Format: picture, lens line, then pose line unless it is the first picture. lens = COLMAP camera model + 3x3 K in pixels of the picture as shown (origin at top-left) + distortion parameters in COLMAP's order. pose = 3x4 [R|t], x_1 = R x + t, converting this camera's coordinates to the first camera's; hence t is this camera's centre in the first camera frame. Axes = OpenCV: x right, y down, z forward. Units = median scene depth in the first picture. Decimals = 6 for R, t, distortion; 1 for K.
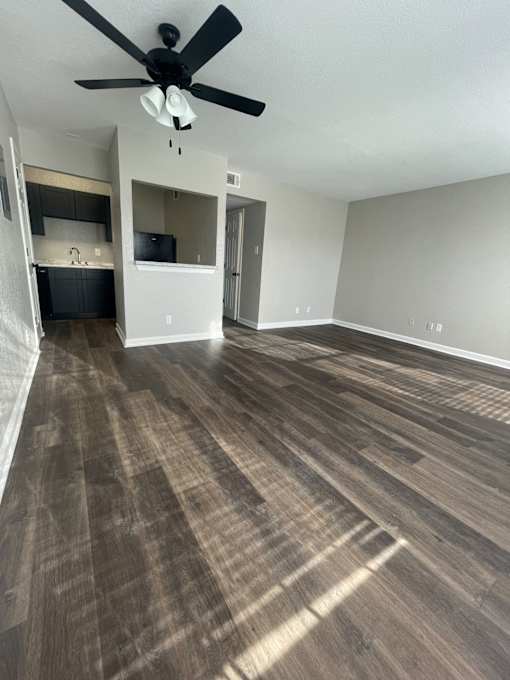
lens RADIAL K [[271.7, 0, 255.0], [0, 271.7, 340.0], [0, 0, 1]] dist [-0.000505, 0.000076]
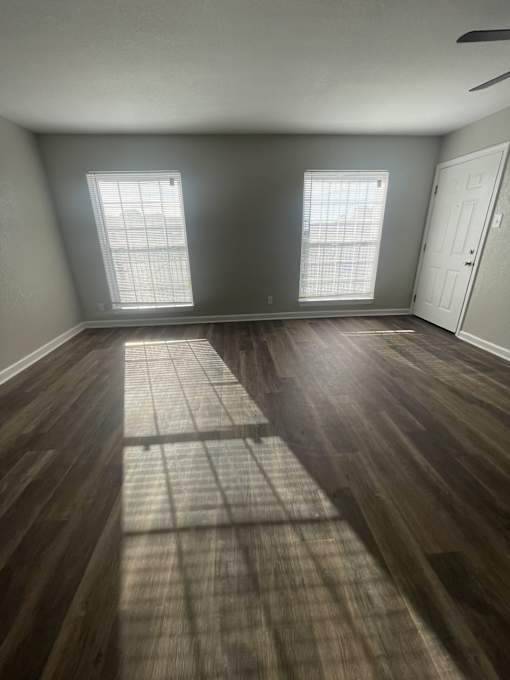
lens RADIAL K [[271.7, 0, 255.0], [0, 271.7, 340.0], [0, 0, 1]] dist [-0.000505, 0.000076]
pose [[-0.871353, -0.217023, 0.440051, 0.010007], [0.098082, 0.801717, 0.589602, -0.820350], [-0.480753, 0.556912, -0.677292, 2.616896]]
